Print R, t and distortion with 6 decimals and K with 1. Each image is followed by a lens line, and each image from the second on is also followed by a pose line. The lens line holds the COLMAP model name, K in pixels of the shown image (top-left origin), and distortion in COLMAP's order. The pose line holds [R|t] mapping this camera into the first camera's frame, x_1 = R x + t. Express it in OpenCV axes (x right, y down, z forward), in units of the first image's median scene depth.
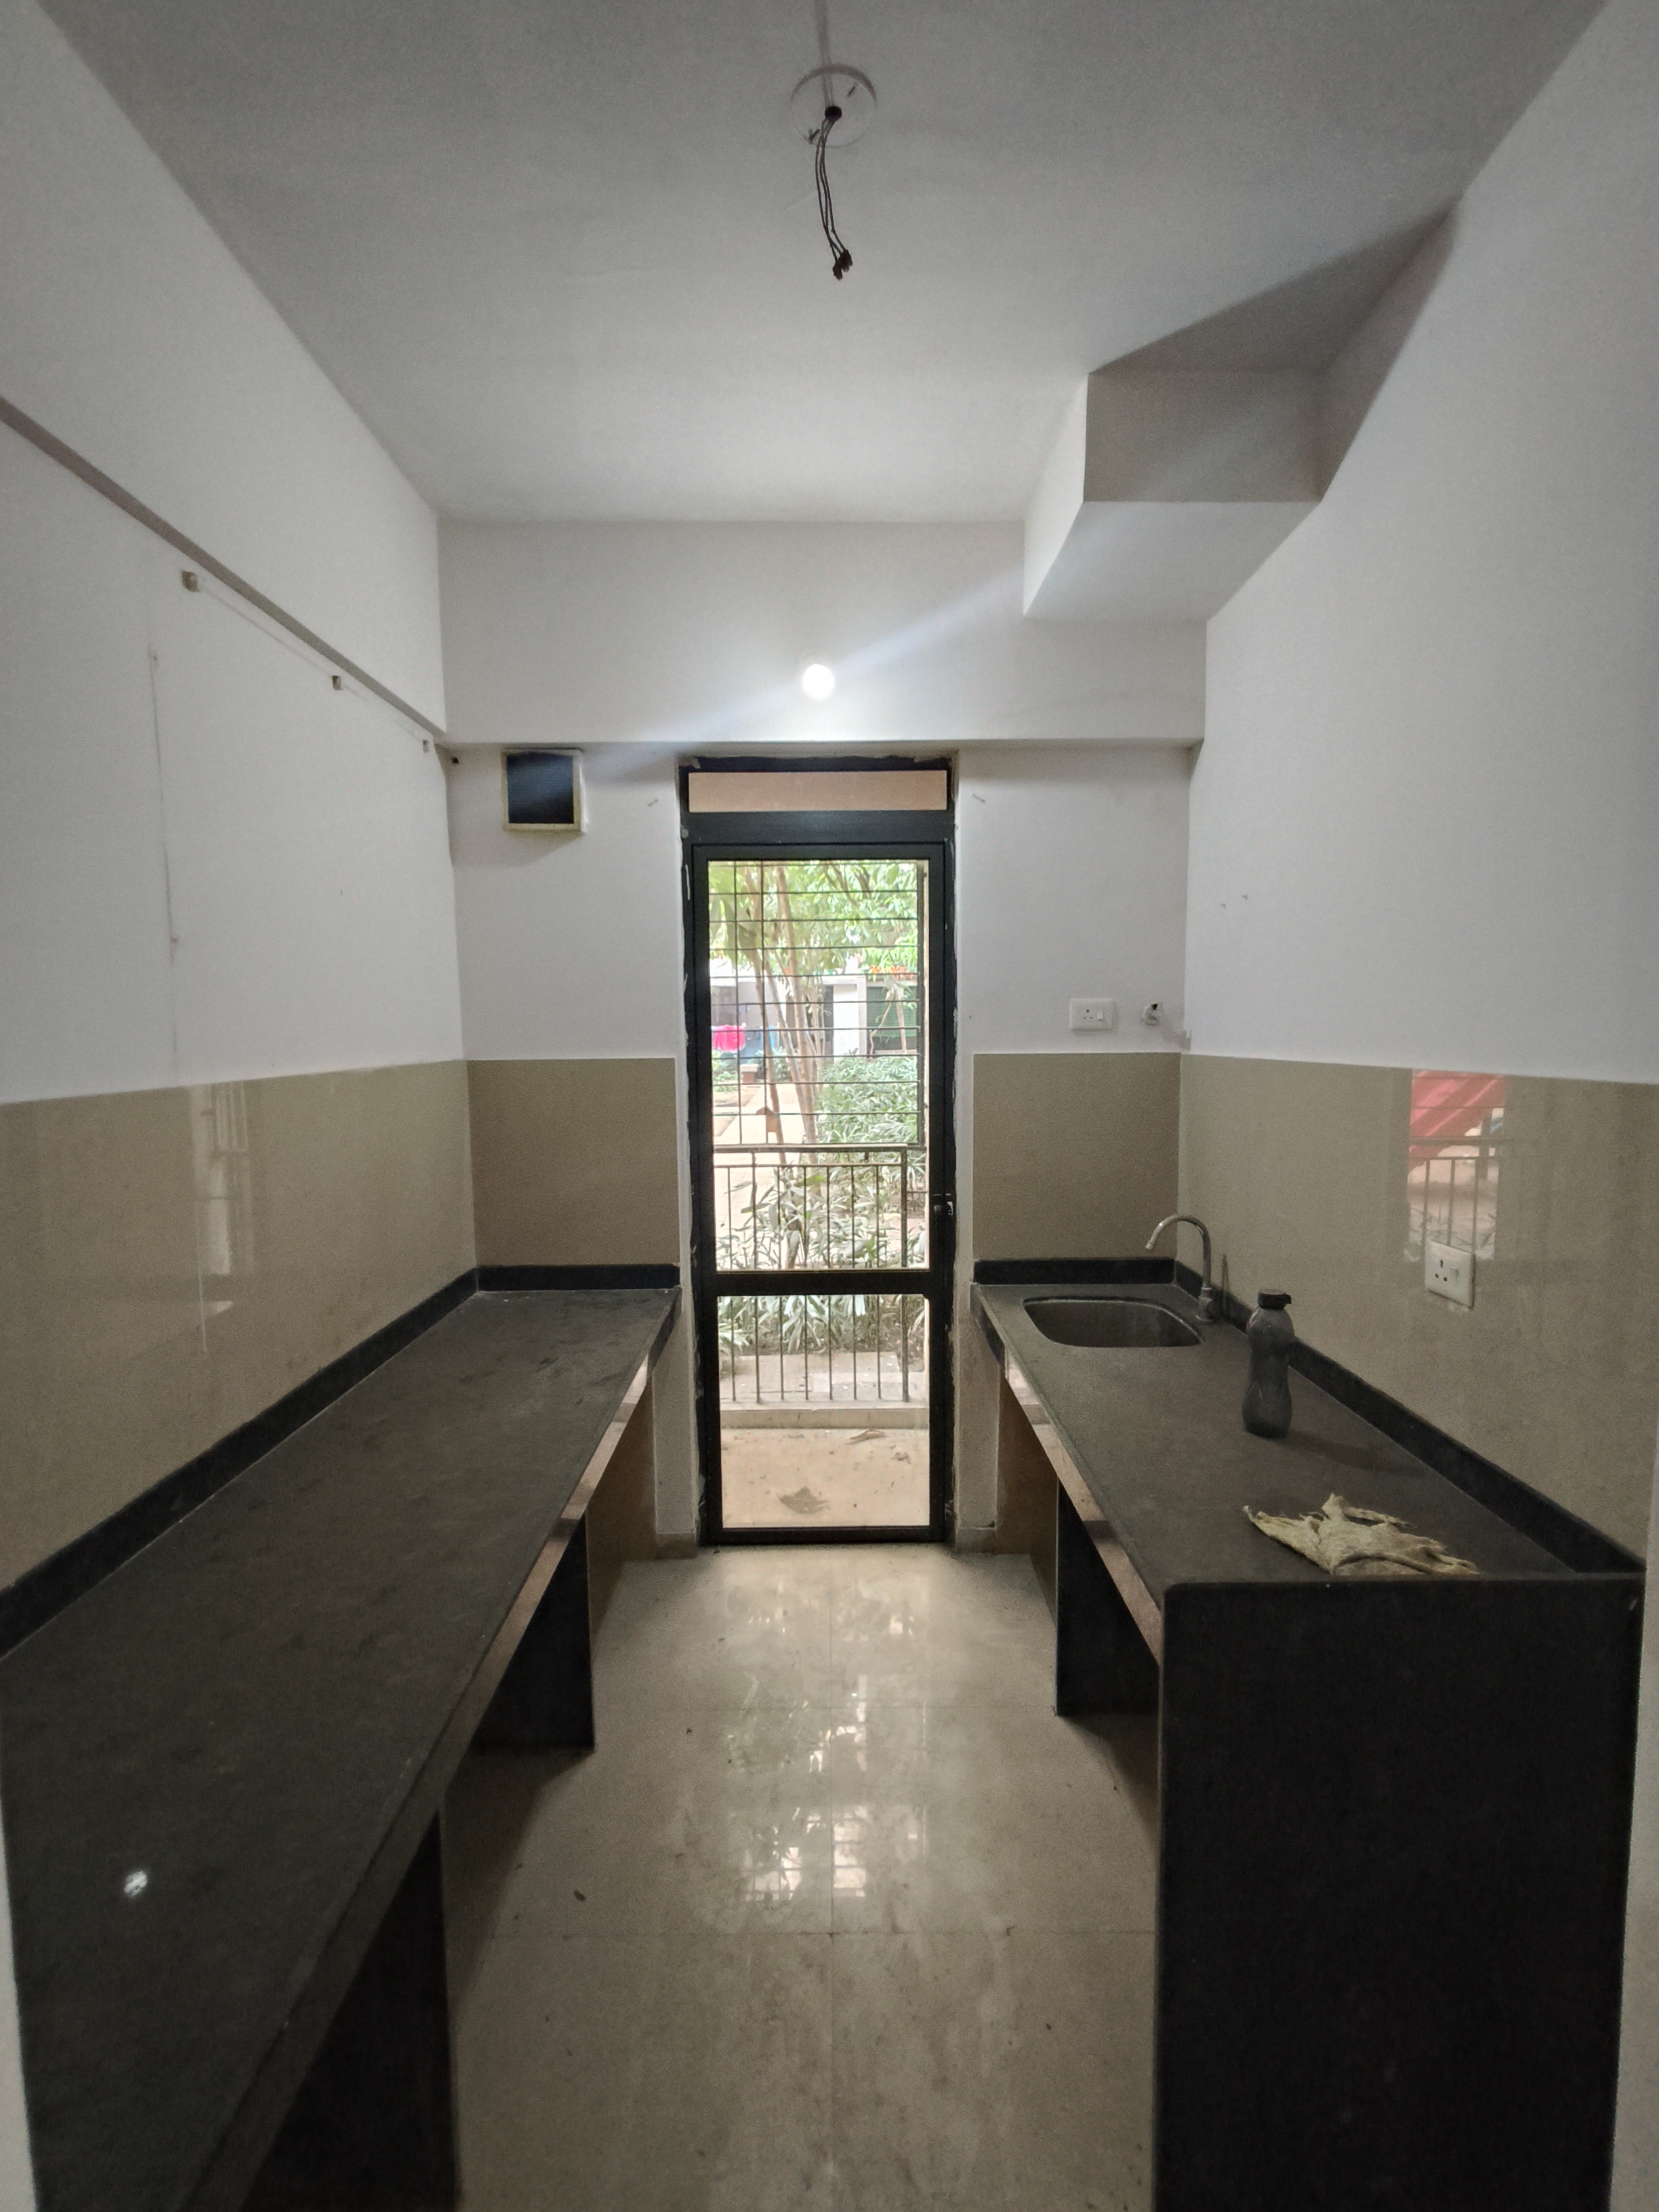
lens RADIAL K [[1013.1, 0, 829.5], [0, 1013.1, 1106.0], [0, 0, 1]] dist [-0.001211, -0.000057]
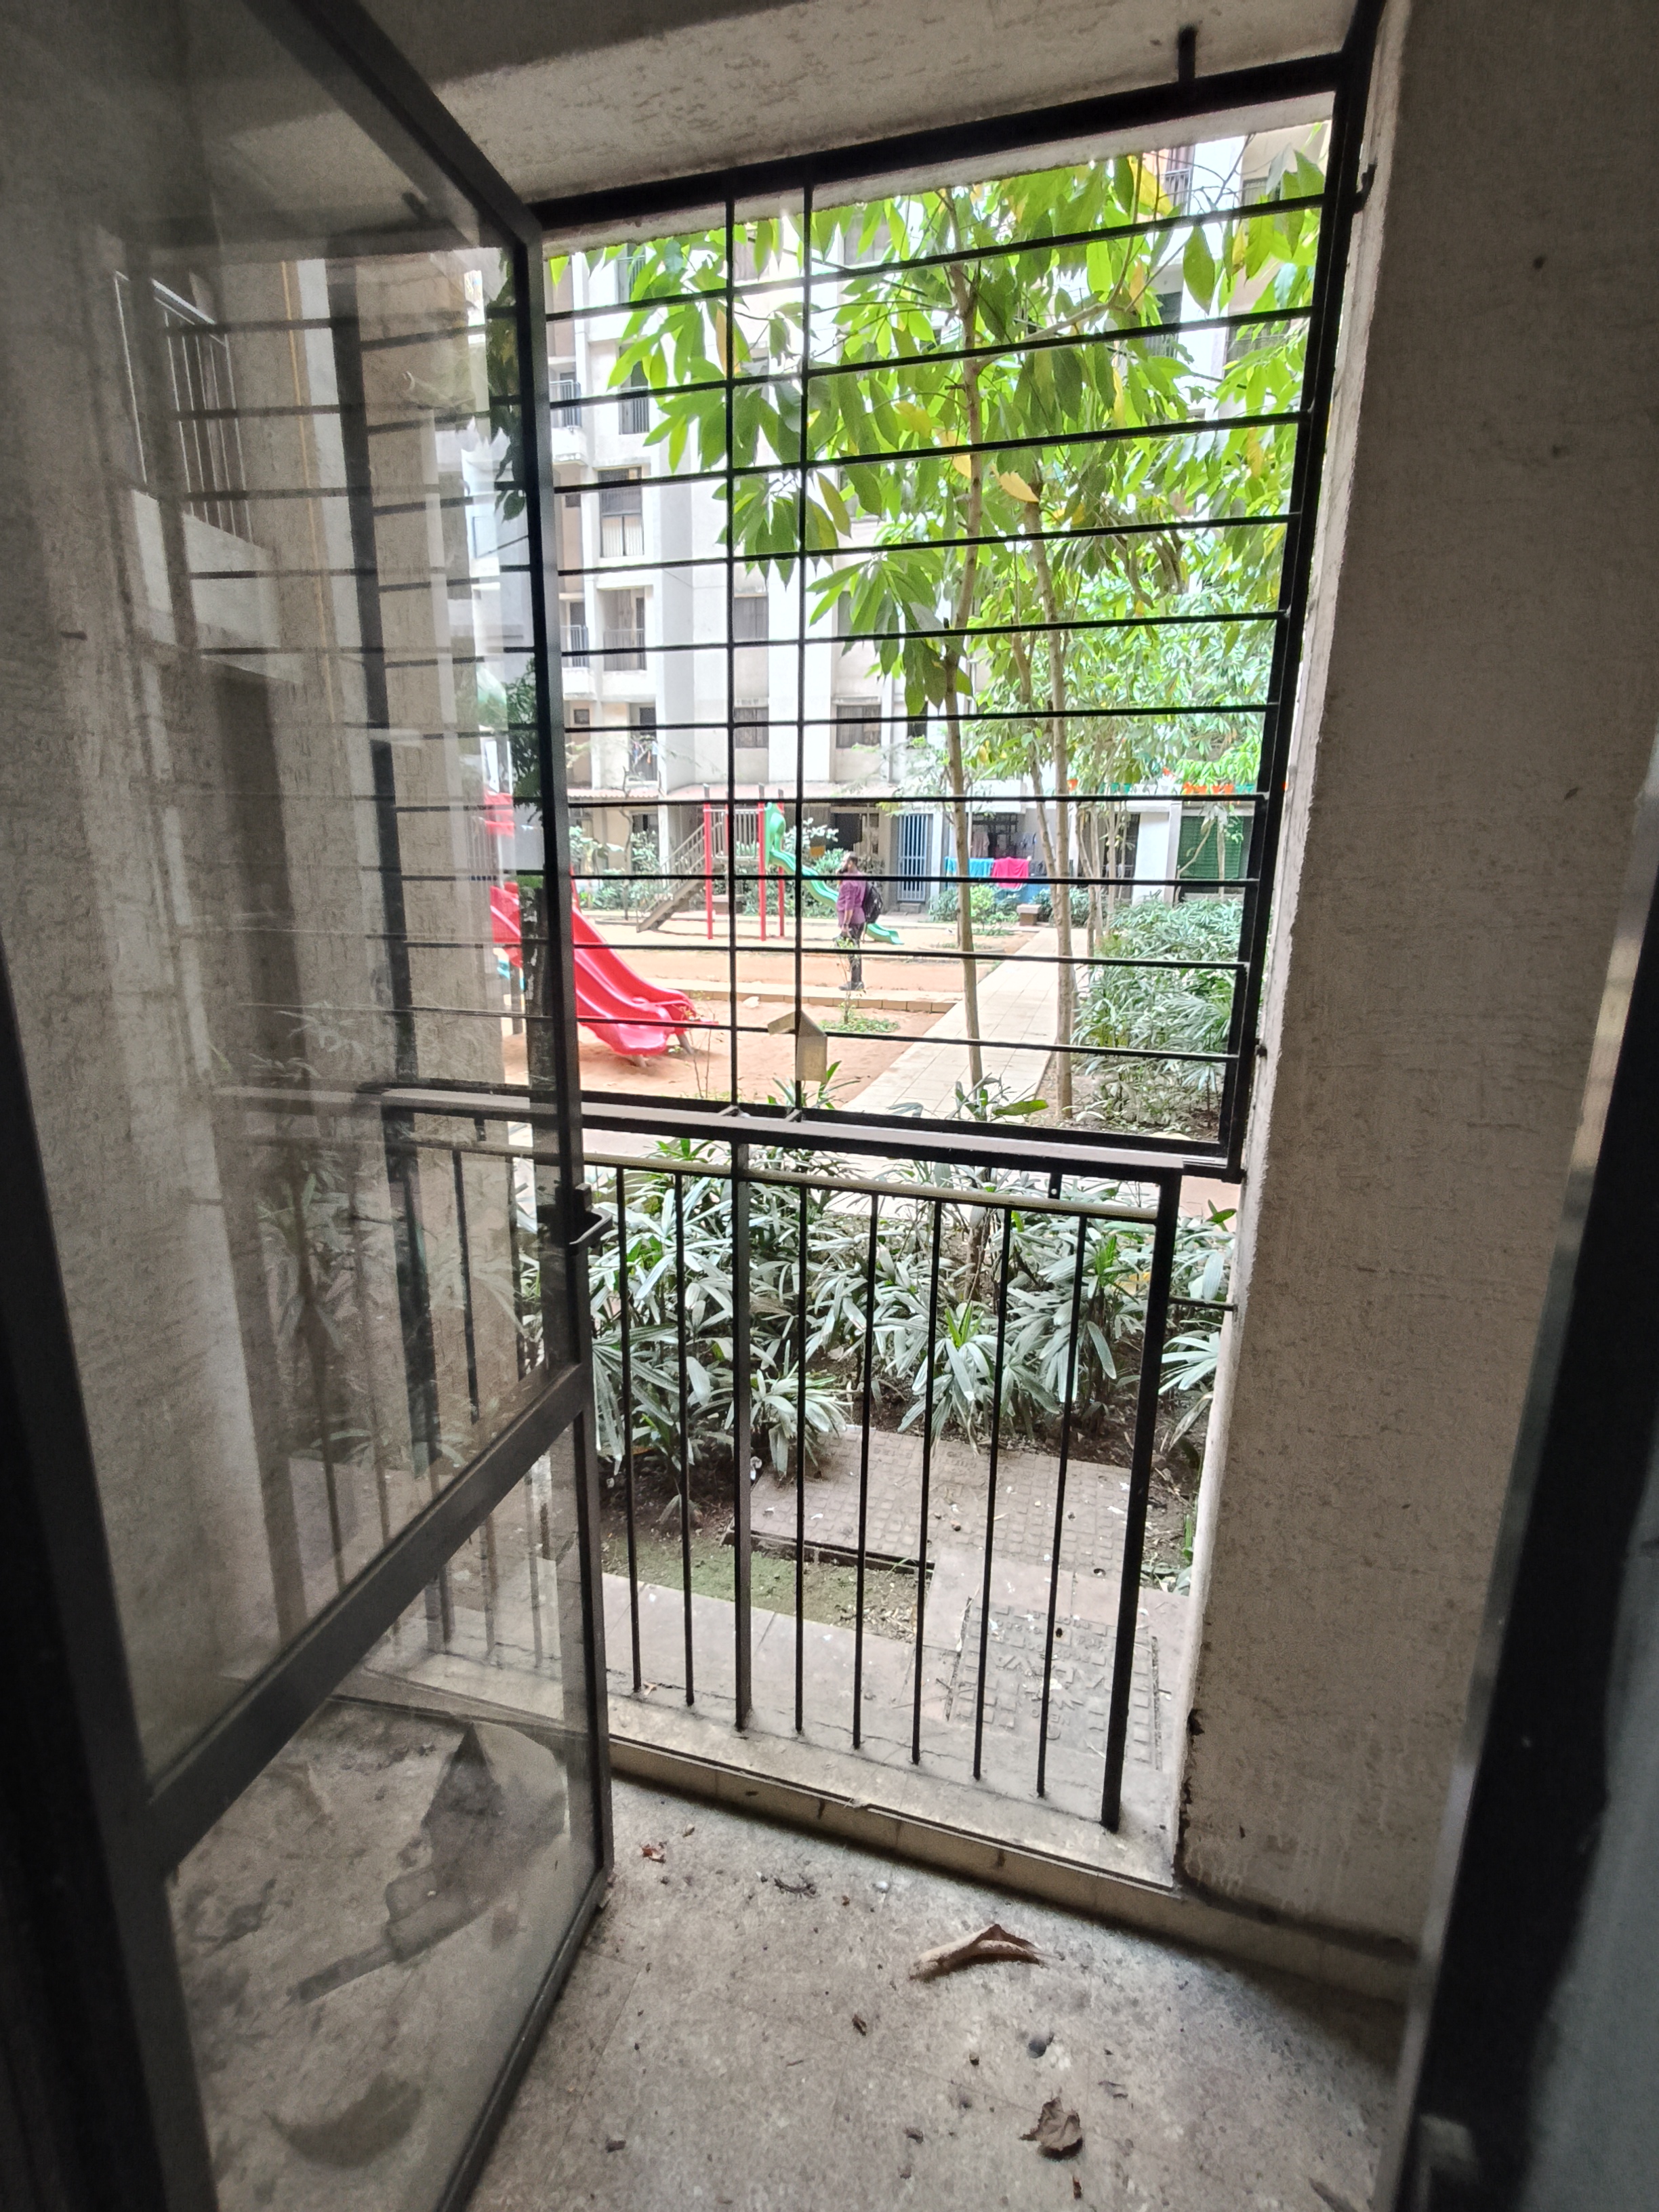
lens RADIAL K [[1013.1, 0, 829.5], [0, 1013.1, 1106.0], [0, 0, 1]] dist [-0.001211, -0.000057]
pose [[0.958234, 0.090601, -0.271254, 0.010972], [-0.047114, 0.985543, 0.162746, -0.005562], [0.282077, -0.143169, 0.948649, 0.132881]]
